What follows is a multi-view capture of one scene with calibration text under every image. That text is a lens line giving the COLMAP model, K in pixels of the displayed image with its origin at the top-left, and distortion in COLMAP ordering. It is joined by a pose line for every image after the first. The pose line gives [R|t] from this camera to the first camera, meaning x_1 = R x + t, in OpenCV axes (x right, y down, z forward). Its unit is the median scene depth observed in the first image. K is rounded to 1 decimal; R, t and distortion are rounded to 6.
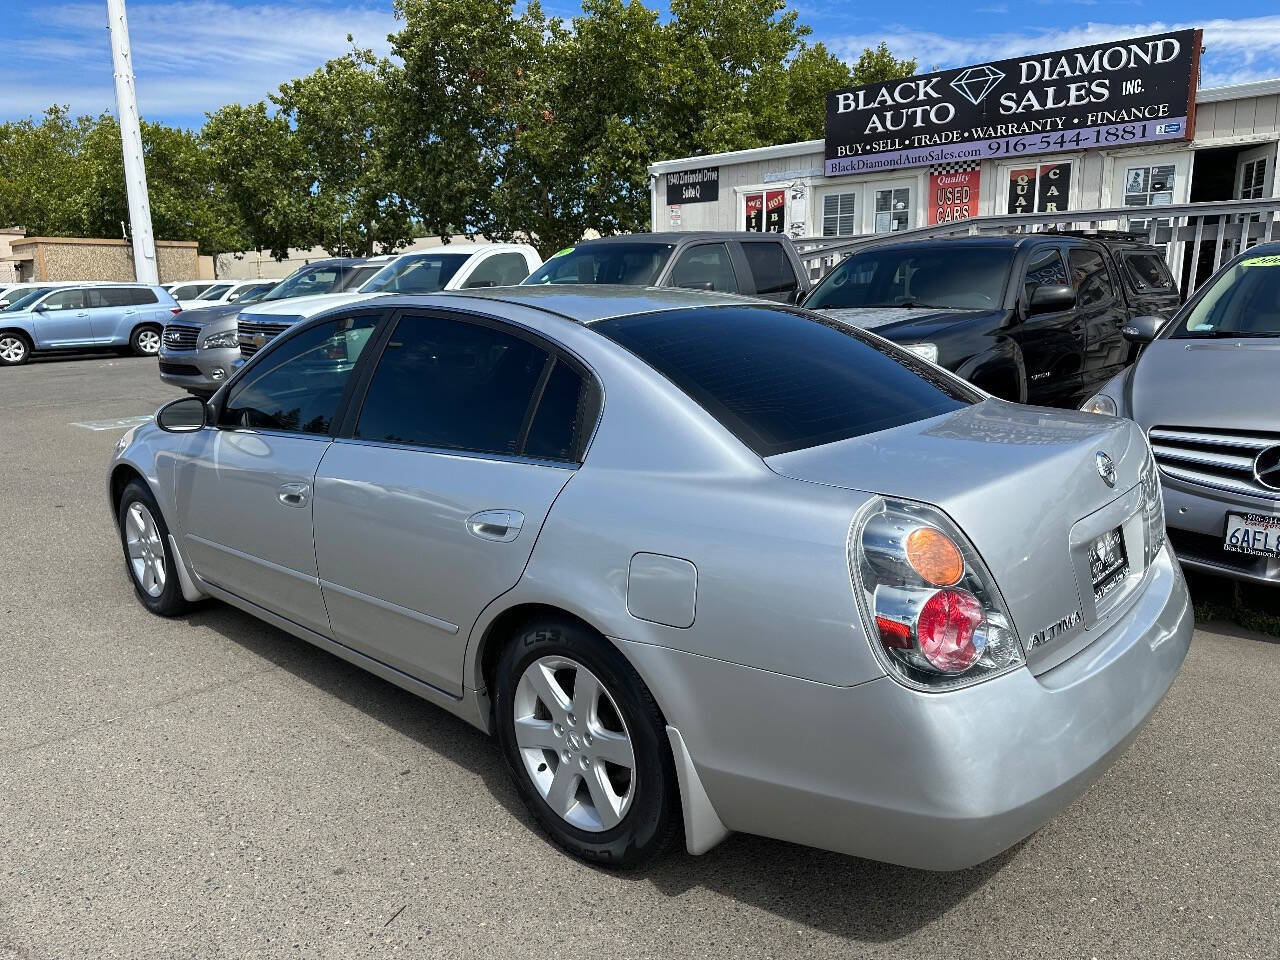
lens RADIAL K [[902.8, 0, 642.0], [0, 902.8, 484.2], [0, 0, 1]] dist [0.038903, -0.044102]
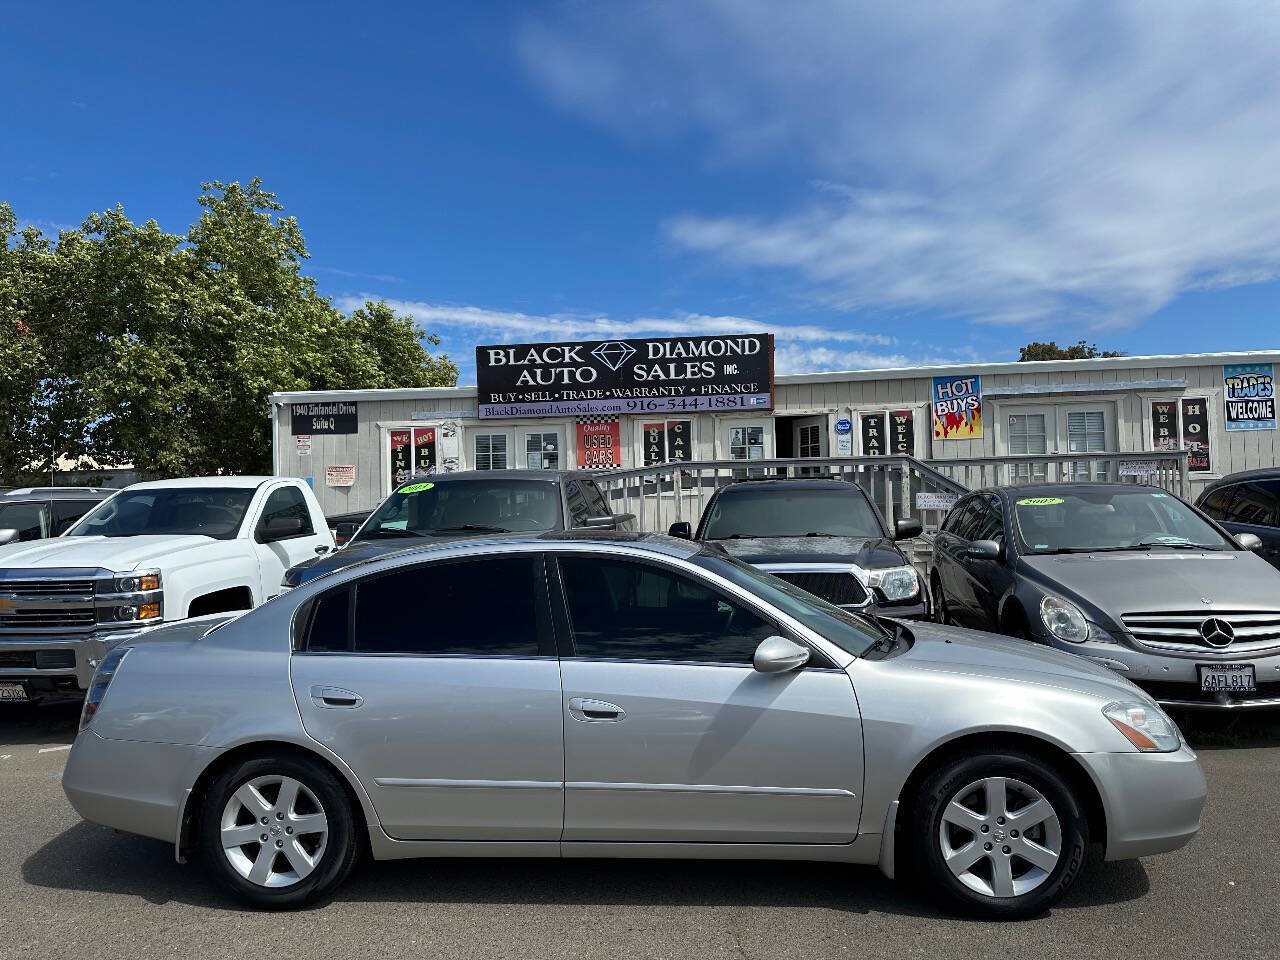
lens RADIAL K [[903.4, 0, 627.0], [0, 903.4, 471.6], [0, 0, 1]] dist [0.070450, -0.091701]
pose [[0.818304, 0.016267, 0.574556, -0.294488], [0.131799, 0.967655, -0.215110, -0.022806], [-0.559471, 0.251751, 0.789692, 0.065677]]
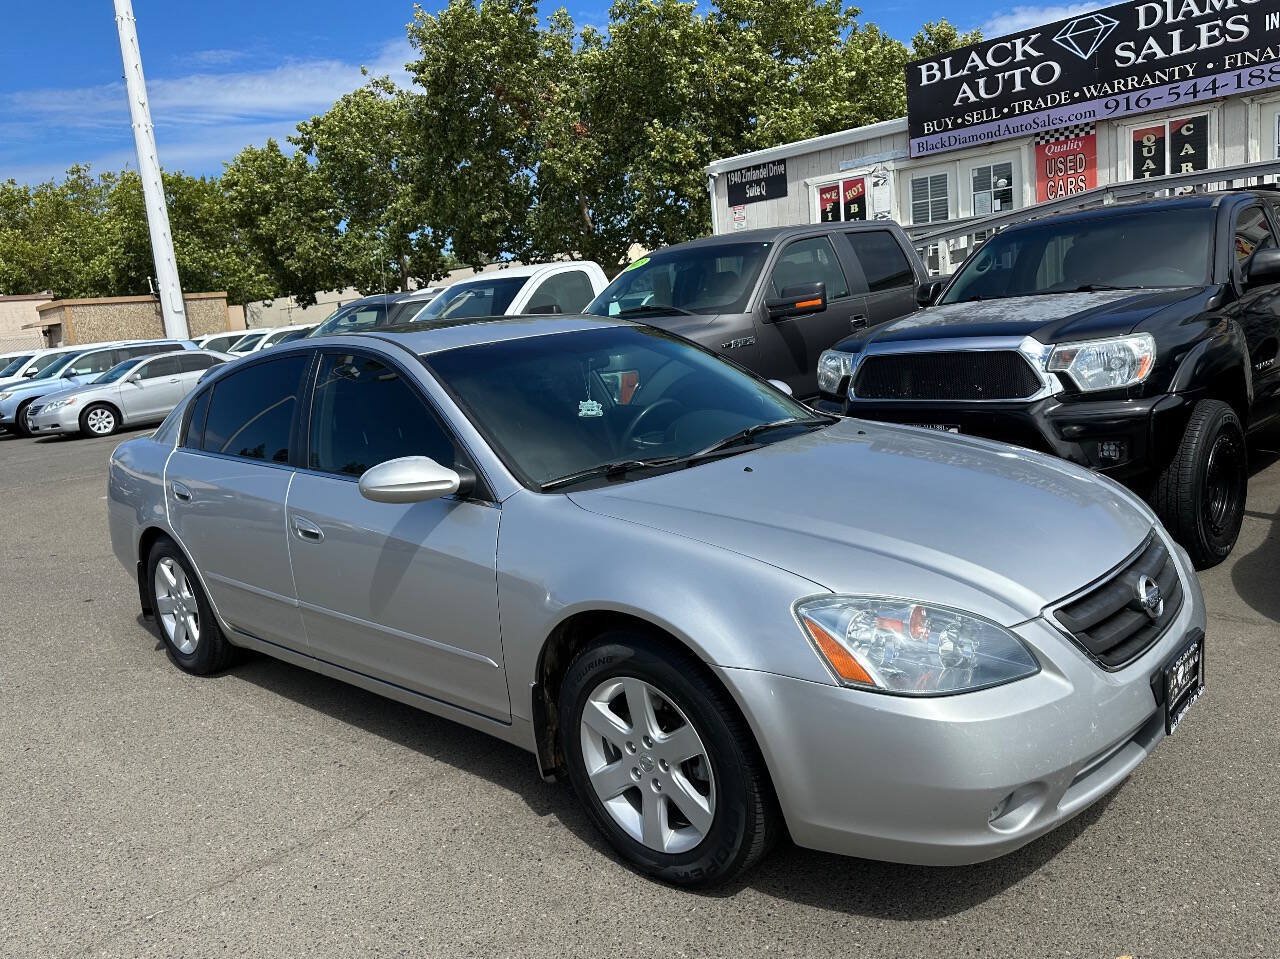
lens RADIAL K [[964.9, 0, 635.9], [0, 964.9, 481.5], [0, 0, 1]] dist [0.037313, -0.039327]
pose [[0.995603, -0.068531, -0.063864, -0.027558], [0.066371, 0.997169, -0.035342, -0.010384], [0.066105, 0.030948, 0.997333, 0.053973]]
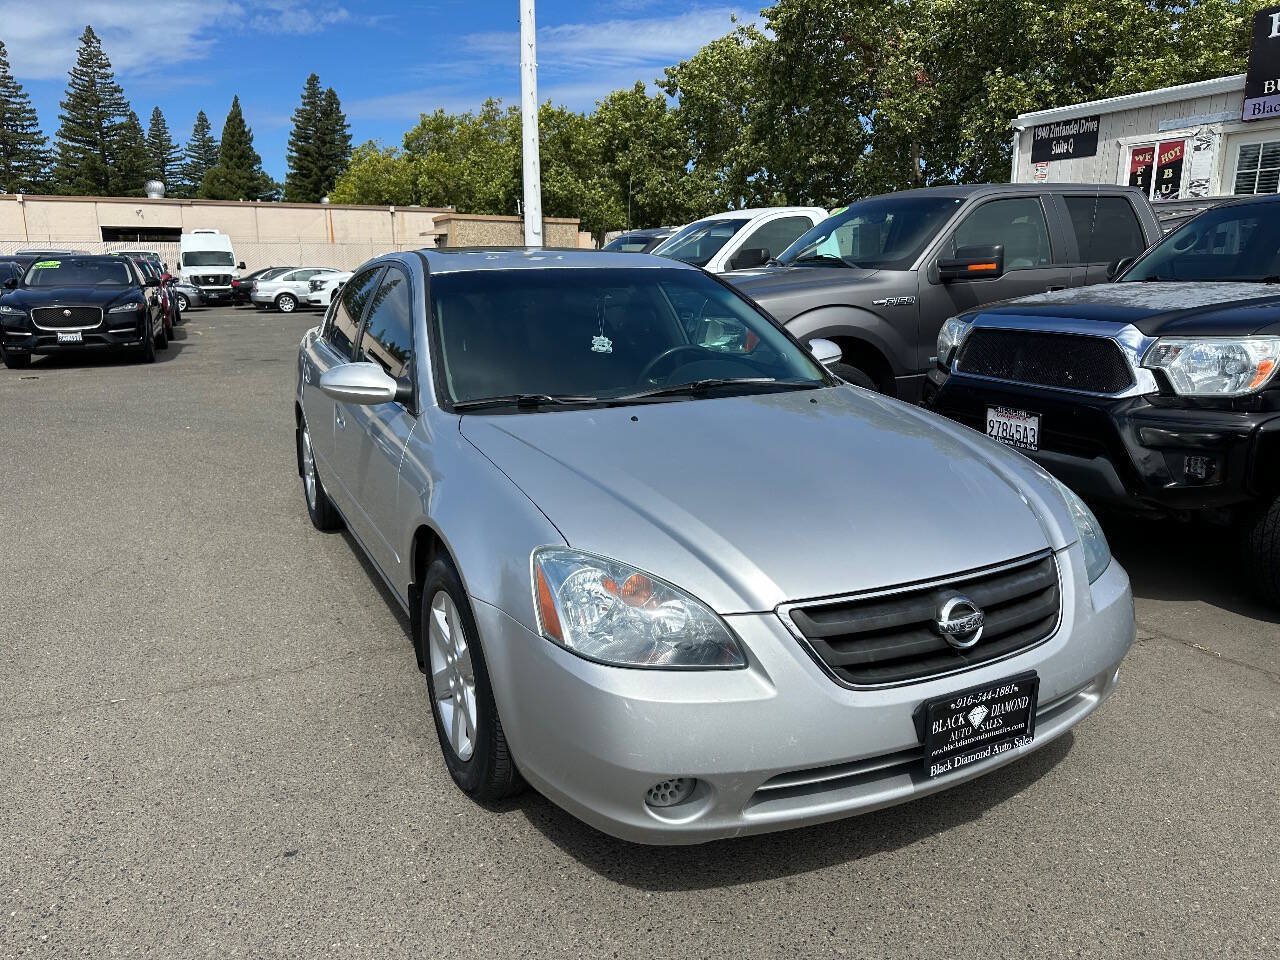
lens RADIAL K [[902.8, 0, 649.8], [0, 902.8, 477.7], [0, 0, 1]] dist [0.038903, -0.044102]
pose [[0.921143, 0.100650, -0.375985, 0.060655], [-0.093691, 0.994921, 0.036799, -0.013343], [0.377780, 0.001329, 0.925895, 0.083381]]
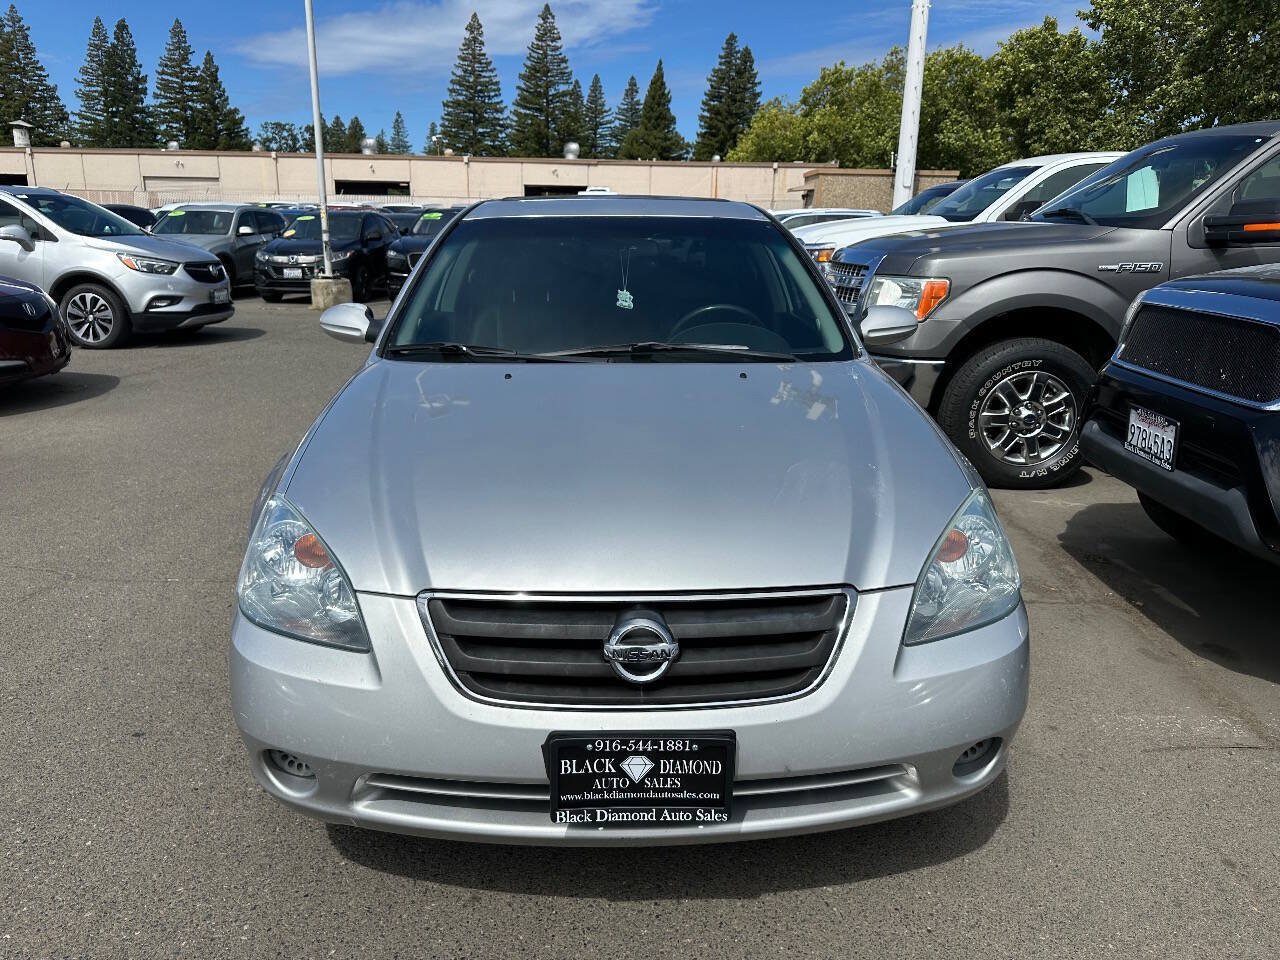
lens RADIAL K [[911.7, 0, 635.0], [0, 911.7, 478.8], [0, 0, 1]] dist [0.015282, -0.015146]
pose [[0.670053, 0.222853, -0.708072, 0.134557], [-0.179322, 0.974215, 0.136924, -0.028104], [0.720329, 0.035226, 0.692738, 0.154545]]
